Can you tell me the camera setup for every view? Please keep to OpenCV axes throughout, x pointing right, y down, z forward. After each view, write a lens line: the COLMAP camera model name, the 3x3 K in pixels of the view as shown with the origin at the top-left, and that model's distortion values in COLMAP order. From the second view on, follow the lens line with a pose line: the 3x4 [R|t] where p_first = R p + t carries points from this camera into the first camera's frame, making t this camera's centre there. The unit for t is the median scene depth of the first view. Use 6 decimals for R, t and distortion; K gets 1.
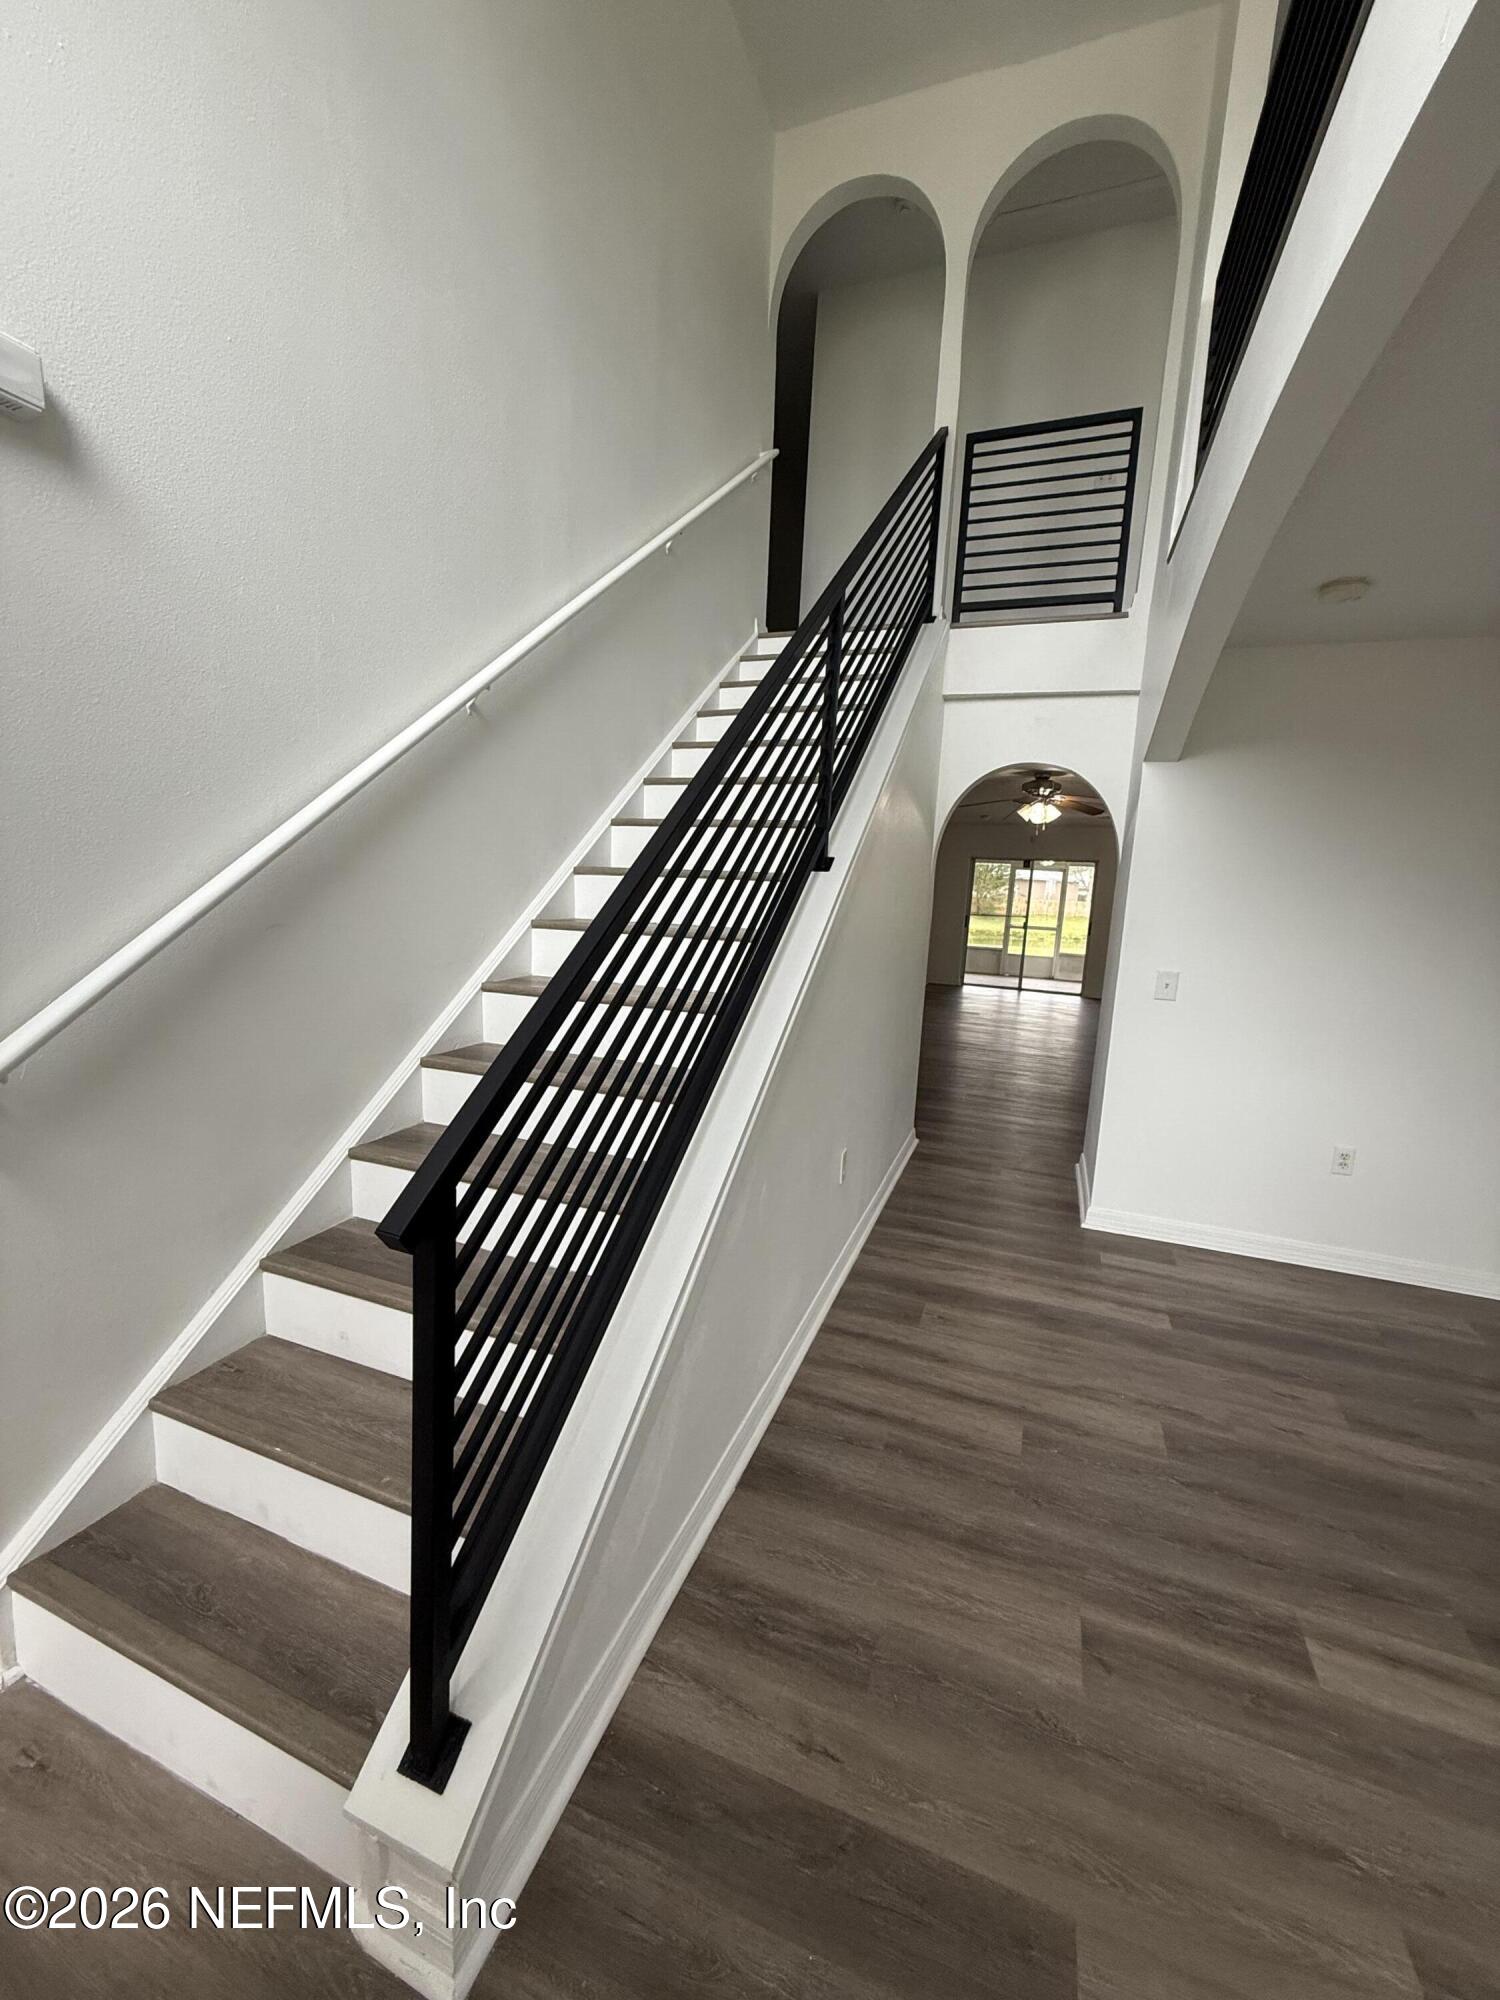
lens RADIAL K [[798.0, 0, 749.9], [0, 798.0, 998.8], [0, 0, 1]] dist [-0.002254, 0.000241]
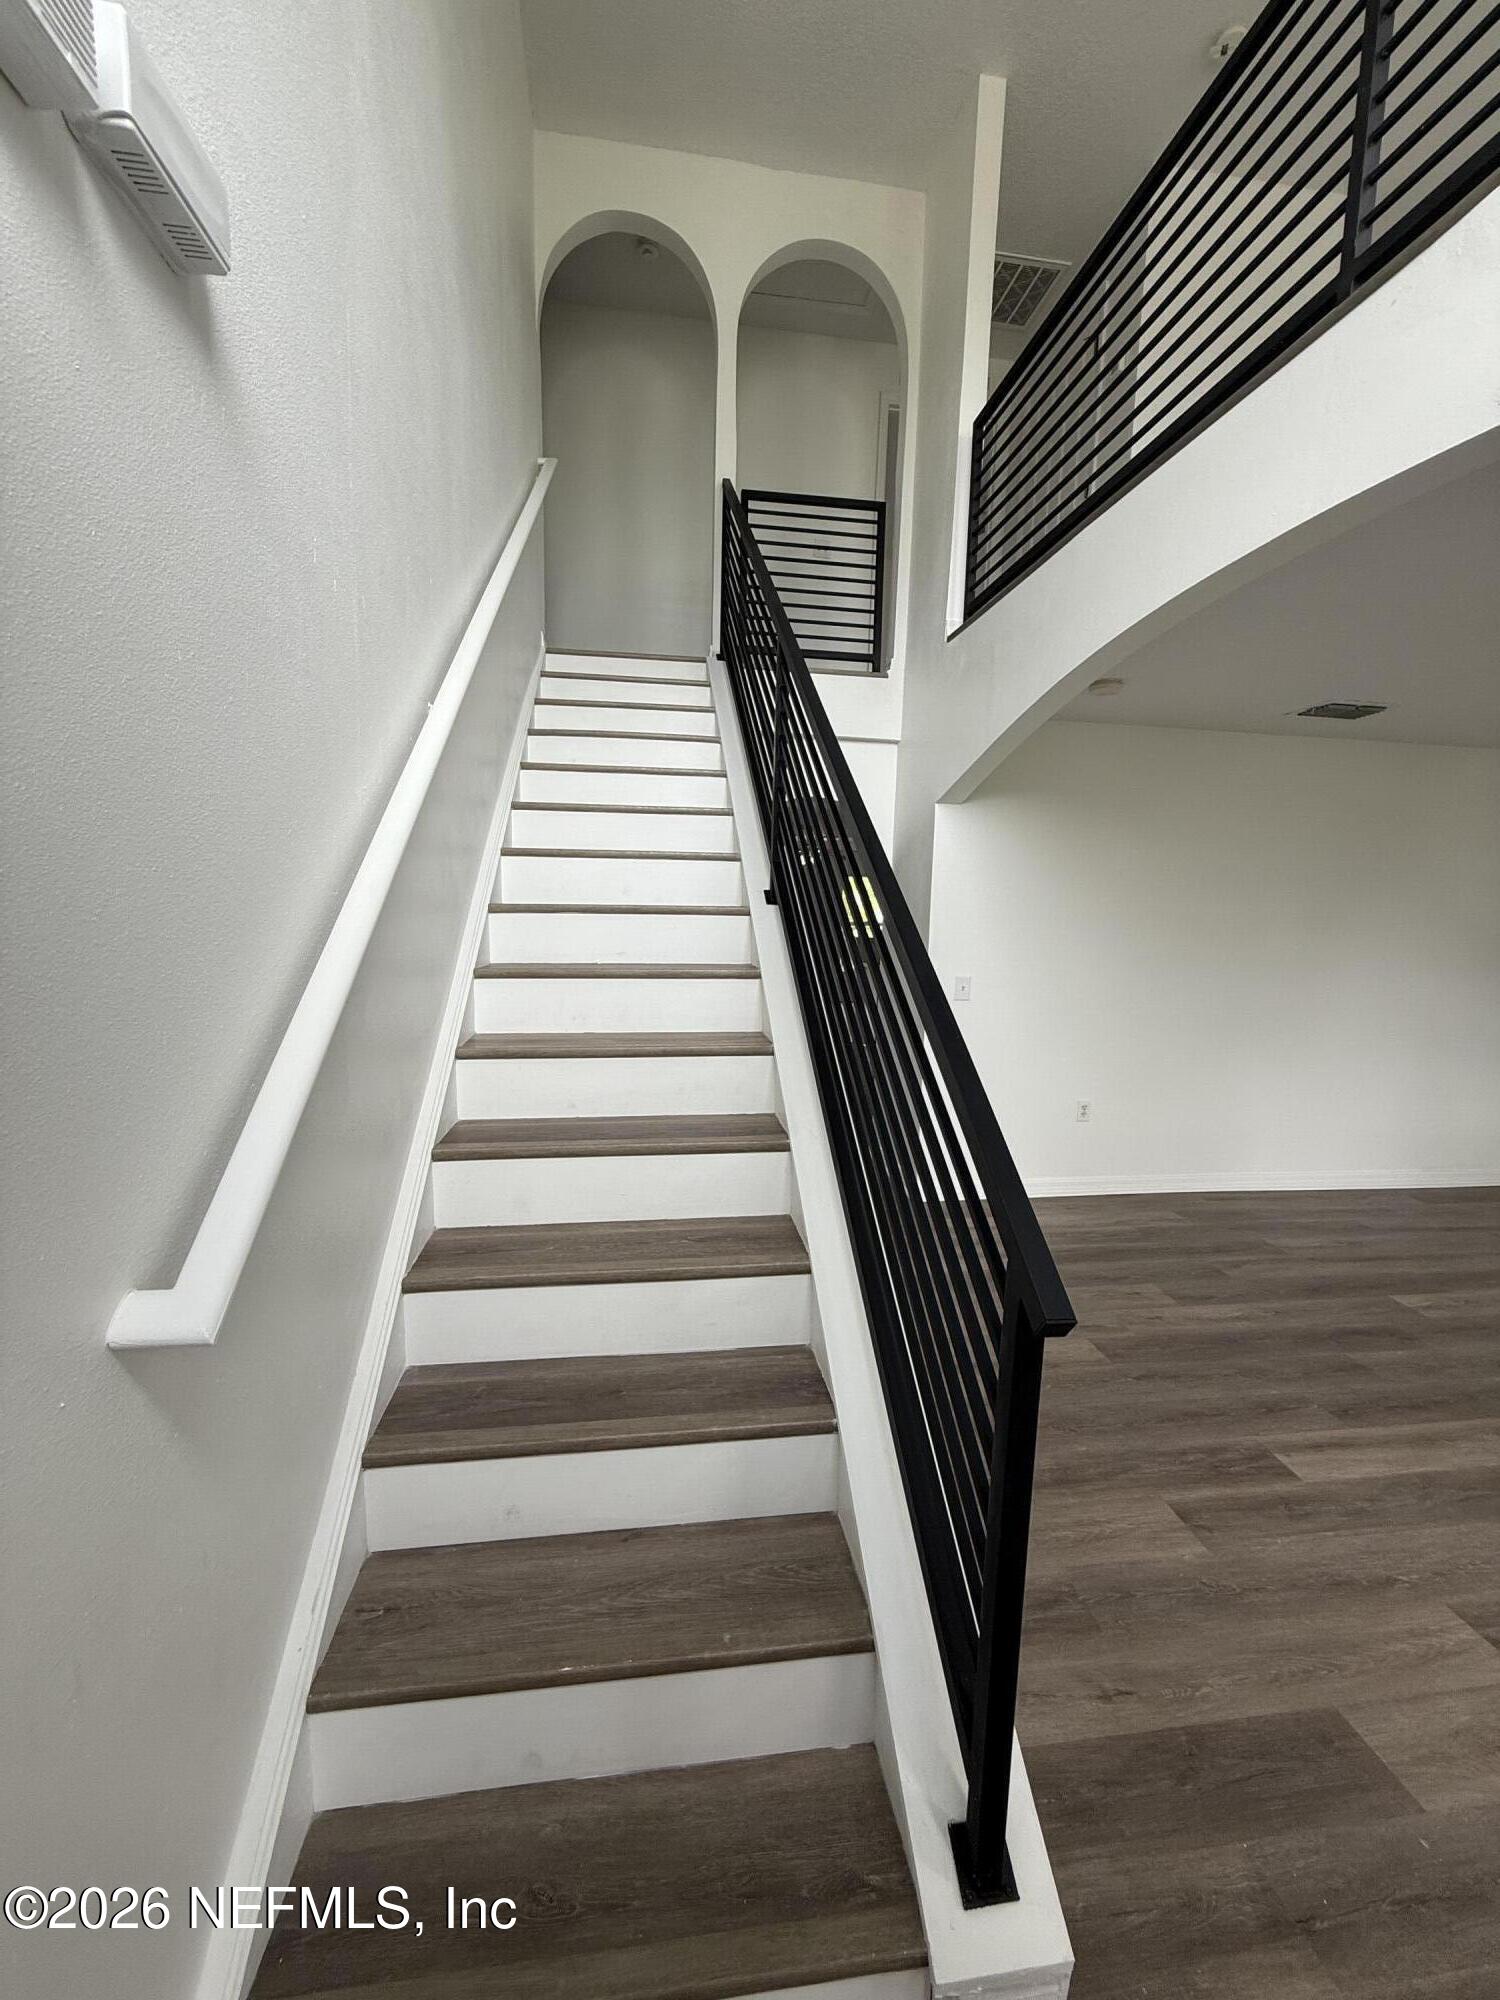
lens RADIAL K [[798.0, 0, 755.9], [0, 798.0, 999.1], [0, 0, 1]] dist [-0.002254, 0.000241]
pose [[0.875443, -0.080611, 0.476551, -0.659471], [0.088132, 0.996087, 0.006592, -0.072044], [-0.475217, 0.036228, 0.879122, 0.172562]]
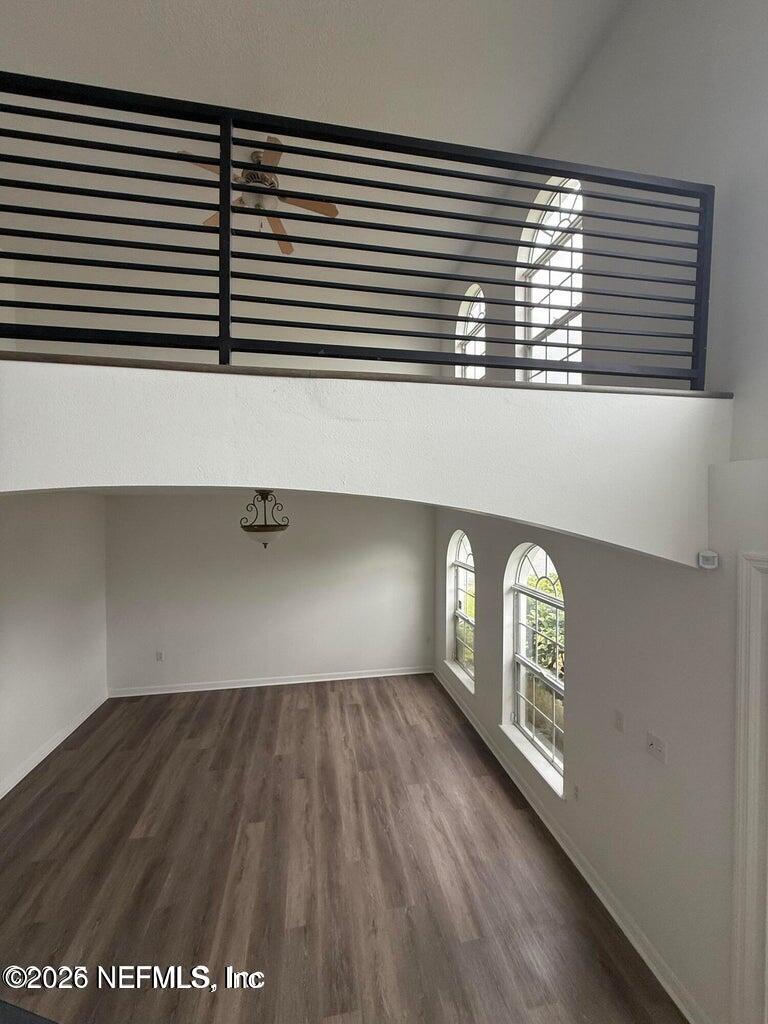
lens RADIAL K [[408.6, 0, 384.1], [0, 408.6, 509.2], [0, 0, 1]] dist [-0.002254, 0.000241]
pose [[-0.509869, -0.059109, 0.858219, -0.387950], [0.098618, 0.987043, 0.126571, -0.676442], [-0.854581, 0.149170, -0.497433, 0.888733]]
